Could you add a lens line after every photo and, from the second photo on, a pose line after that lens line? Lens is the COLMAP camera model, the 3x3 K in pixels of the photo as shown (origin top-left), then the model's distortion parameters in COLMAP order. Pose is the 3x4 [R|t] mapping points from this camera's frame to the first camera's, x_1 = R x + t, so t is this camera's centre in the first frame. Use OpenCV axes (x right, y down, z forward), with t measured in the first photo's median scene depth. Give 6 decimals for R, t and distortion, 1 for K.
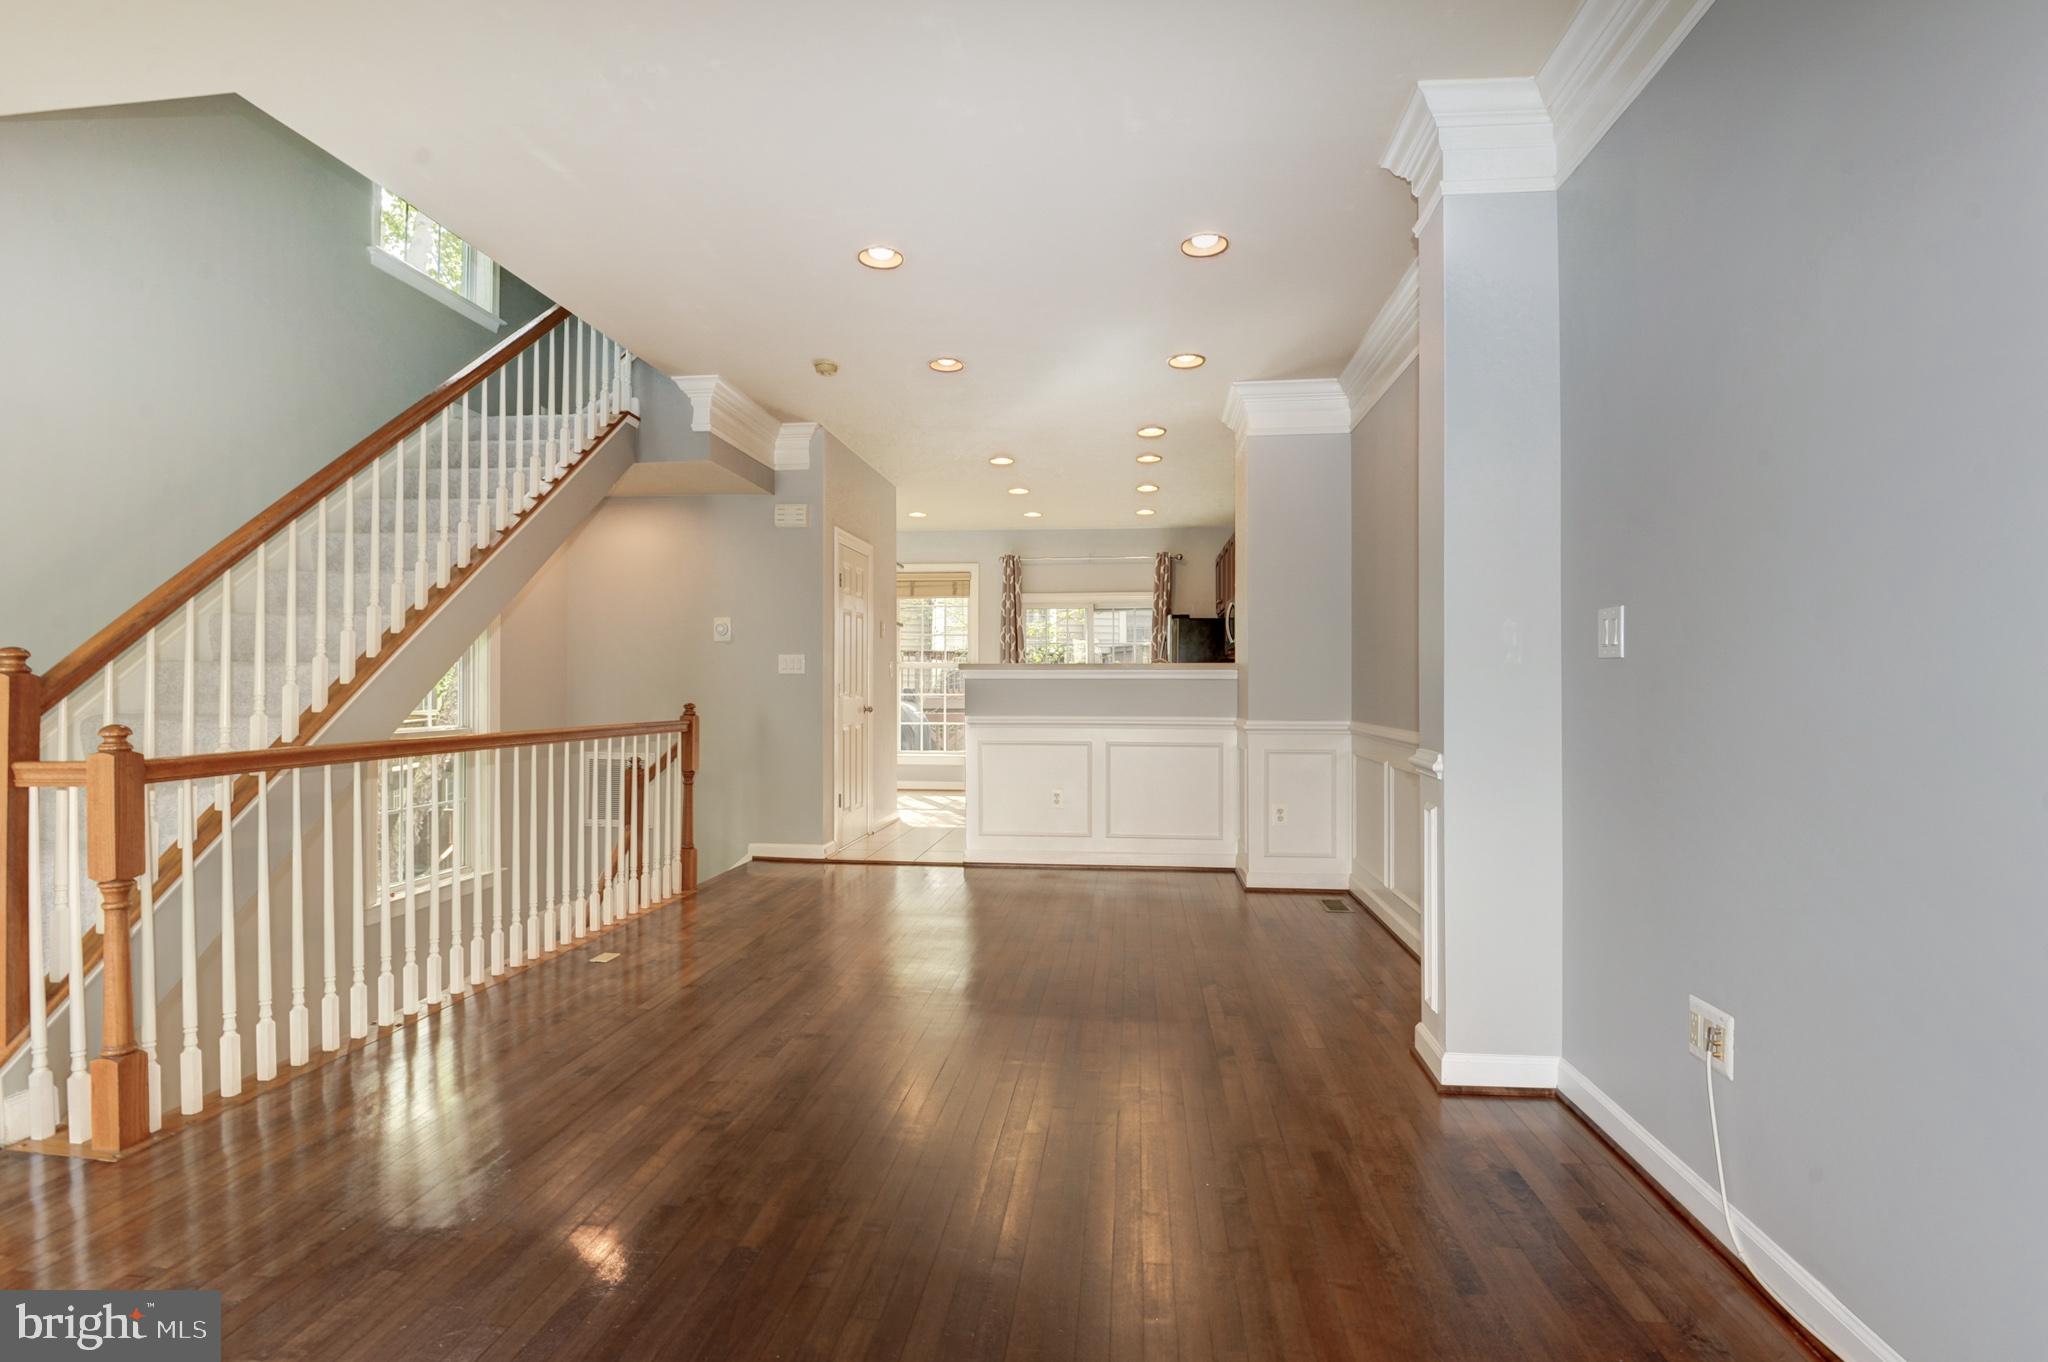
lens RADIAL K [[968.8, 0, 1029.2], [0, 968.8, 676.5], [0, 0, 1]] dist [-0.004902, -0.015582]
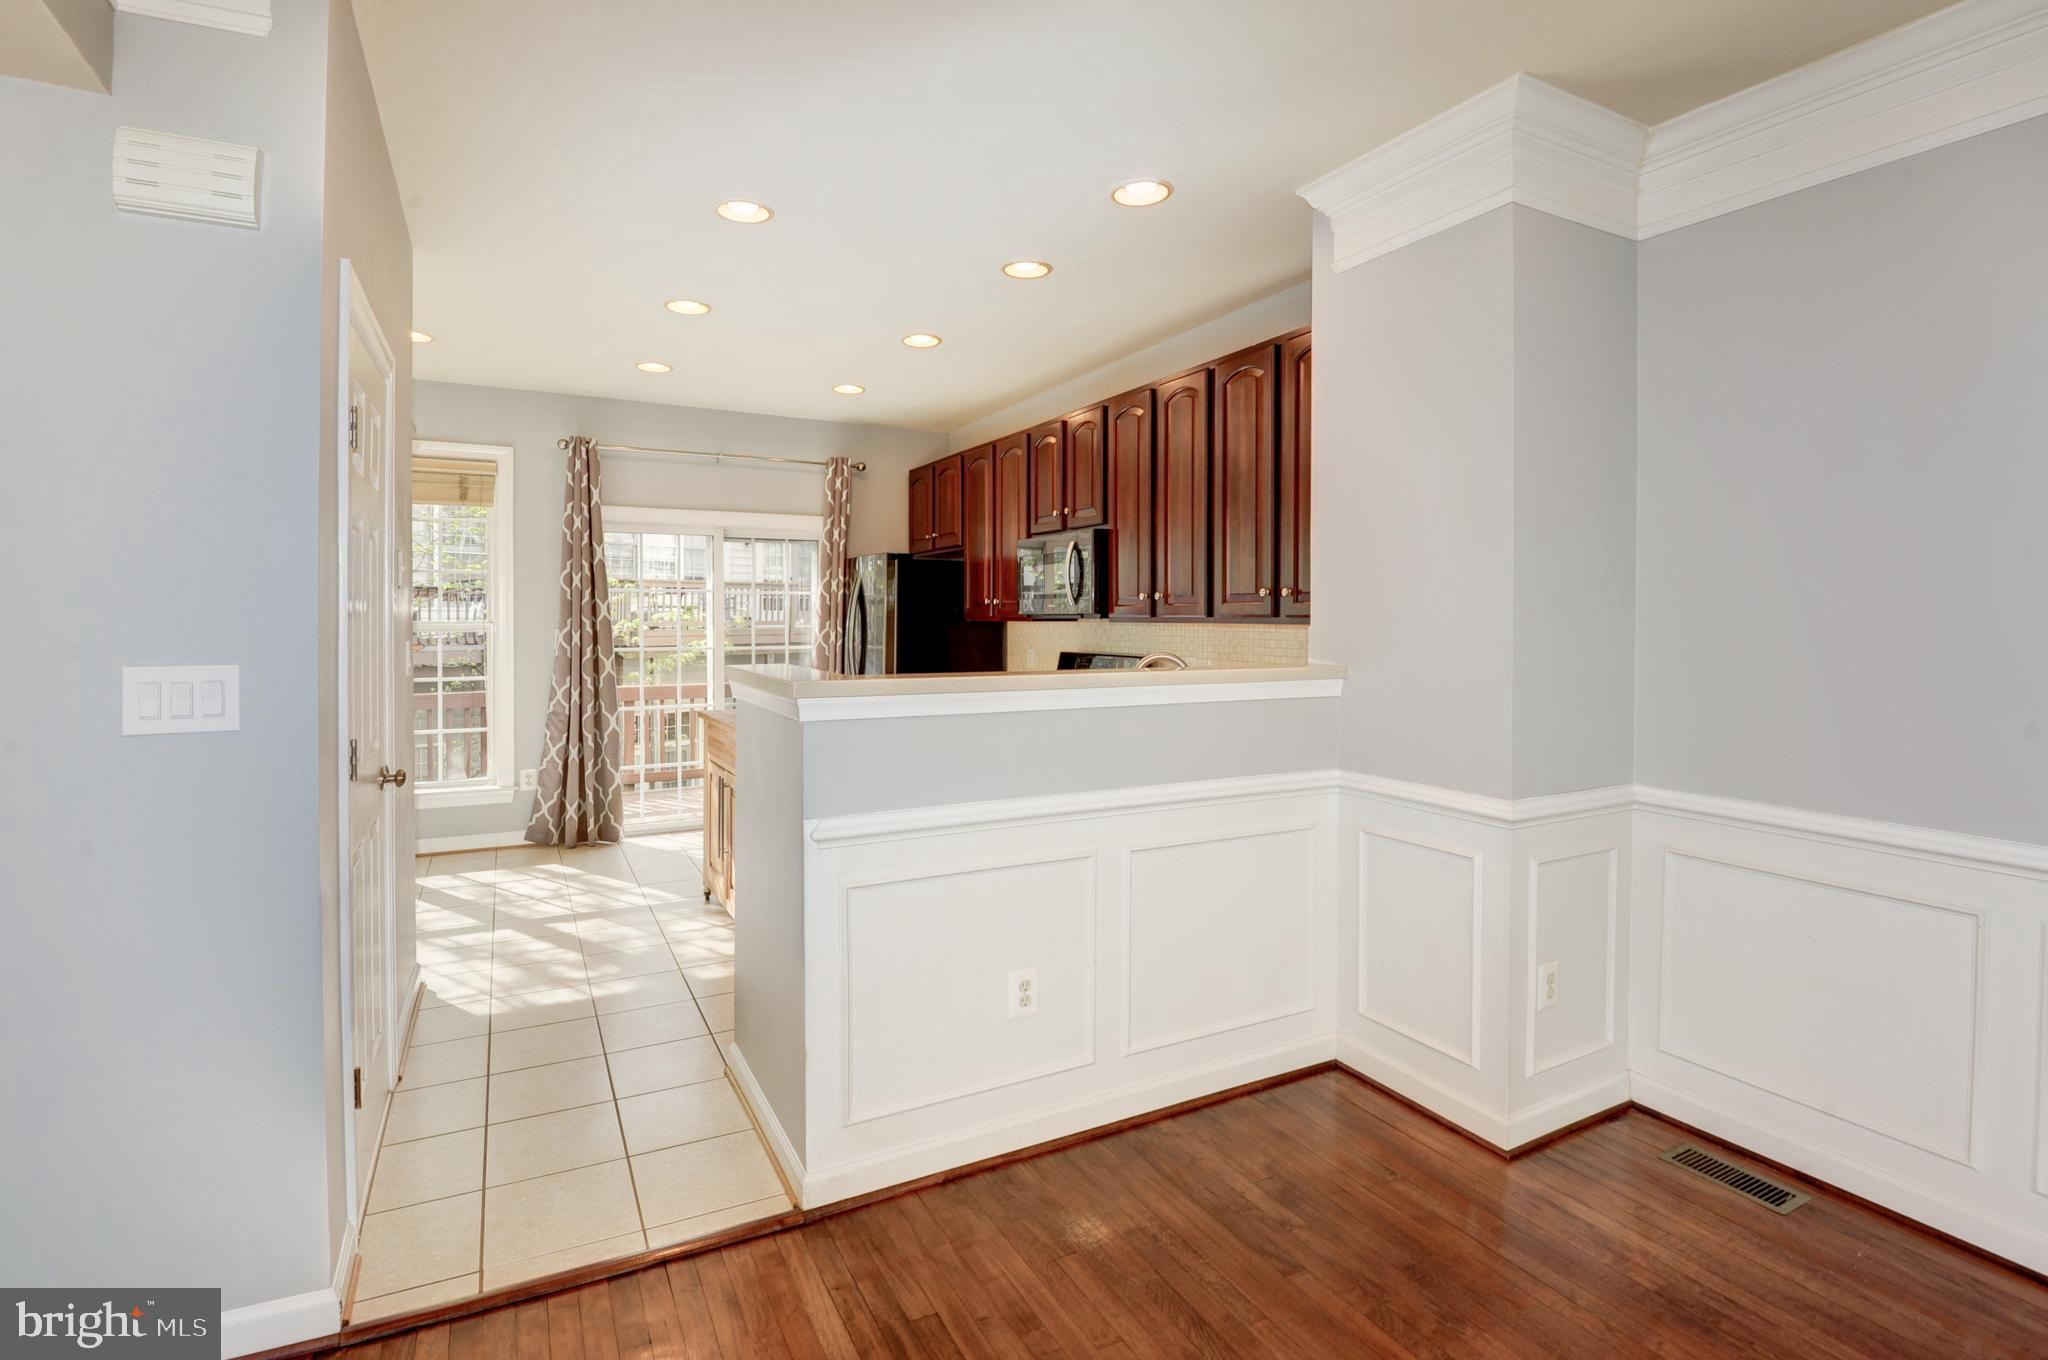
lens RADIAL K [[968.8, 0, 1064.6], [0, 968.8, 620.0], [0, 0, 1]] dist [-0.004902, -0.015582]
pose [[0.820904, -0.001152, 0.571065, -0.112525], [-0.007869, 0.999880, 0.013328, -0.026082], [-0.571012, -0.015435, 0.820797, 0.357475]]
